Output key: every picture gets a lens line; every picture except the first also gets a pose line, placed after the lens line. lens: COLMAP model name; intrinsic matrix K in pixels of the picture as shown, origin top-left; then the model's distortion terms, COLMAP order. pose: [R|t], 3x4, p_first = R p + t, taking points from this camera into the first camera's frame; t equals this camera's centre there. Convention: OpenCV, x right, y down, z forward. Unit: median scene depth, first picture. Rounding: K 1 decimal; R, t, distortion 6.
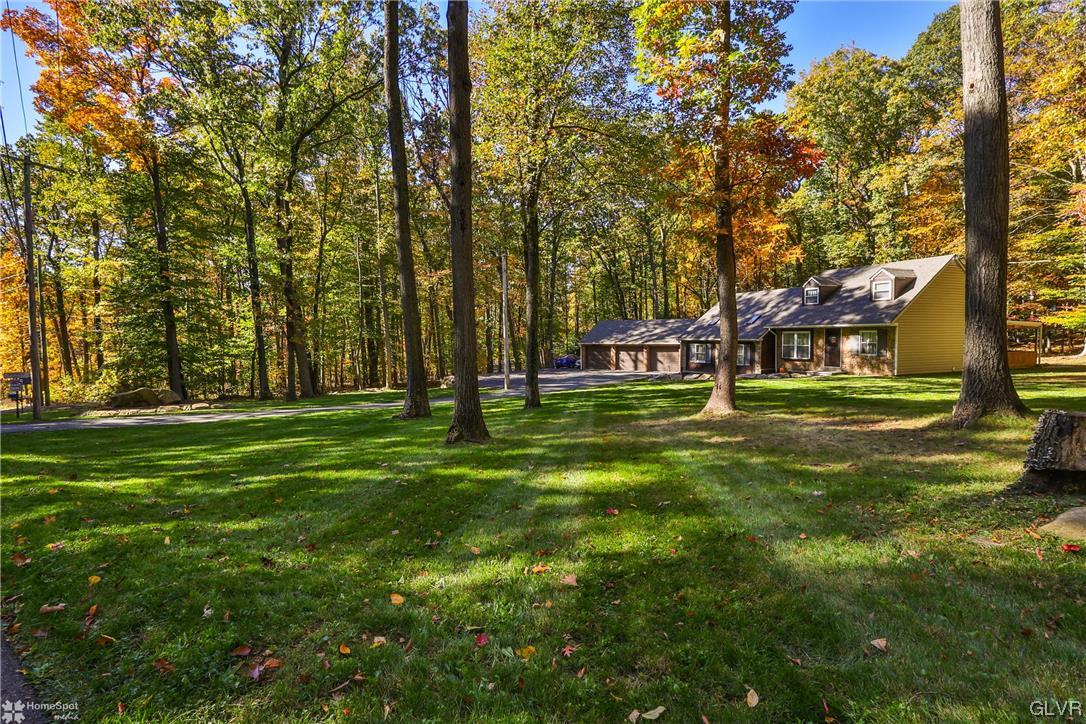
lens RADIAL K [[536.6, 0, 541.5], [0, 536.6, 364.5], [0, 0, 1]] dist [0.004741, 0.000565]
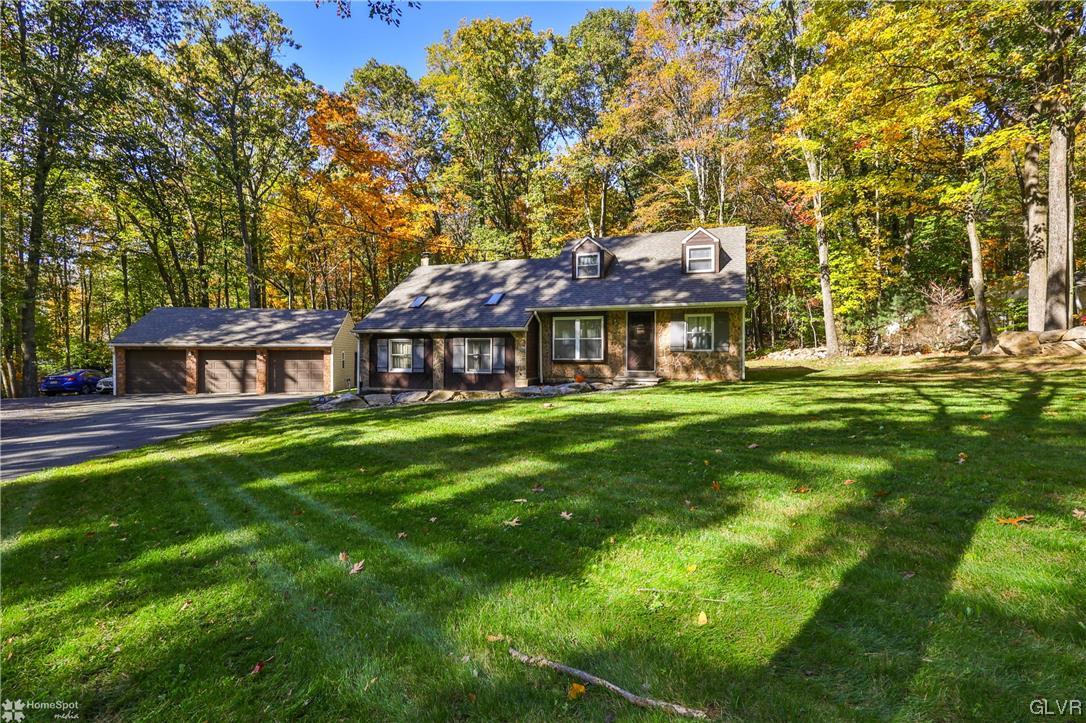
lens RADIAL K [[536.6, 0, 544.3], [0, 536.6, 363.5], [0, 0, 1]] dist [0.004741, 0.000565]
pose [[0.709688, -0.000399, 0.704516, 0.003755], [0.030847, 0.999058, -0.030508, 0.006732], [-0.703841, 0.043383, 0.709032, 0.385850]]
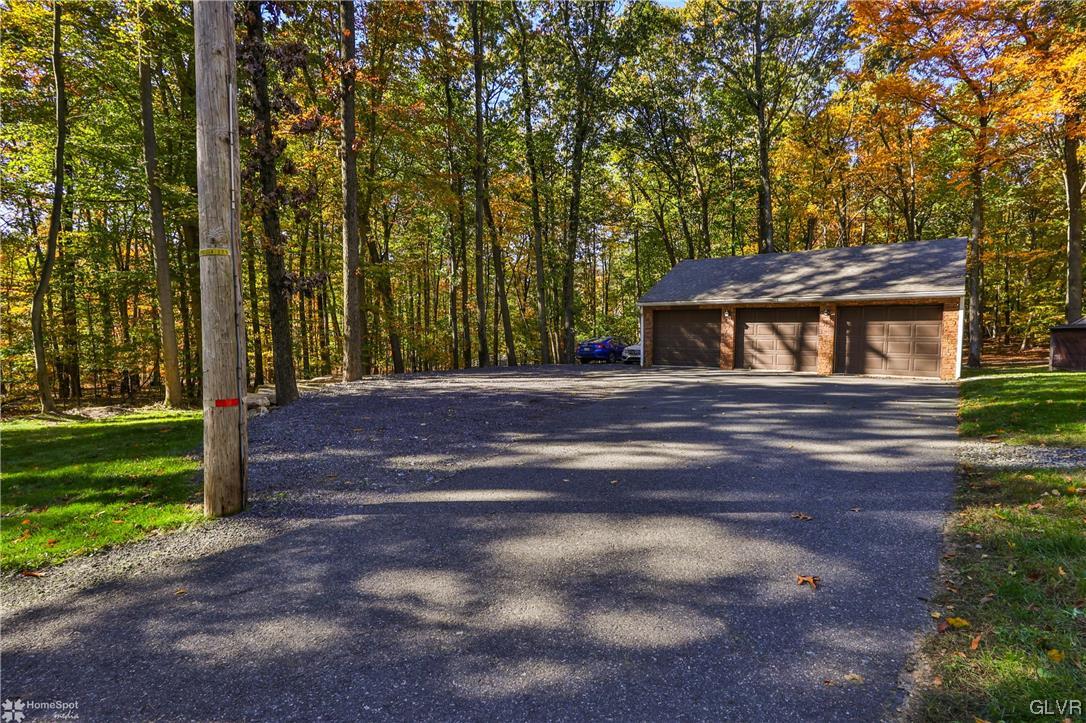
lens RADIAL K [[536.6, 0, 538.9], [0, 536.6, 369.6], [0, 0, 1]] dist [0.004741, 0.000565]
pose [[0.999180, 0.017066, -0.036728, 0.009244], [-0.016566, 0.999766, 0.013879, 0.006939], [0.036957, -0.013259, 0.999229, 0.631608]]
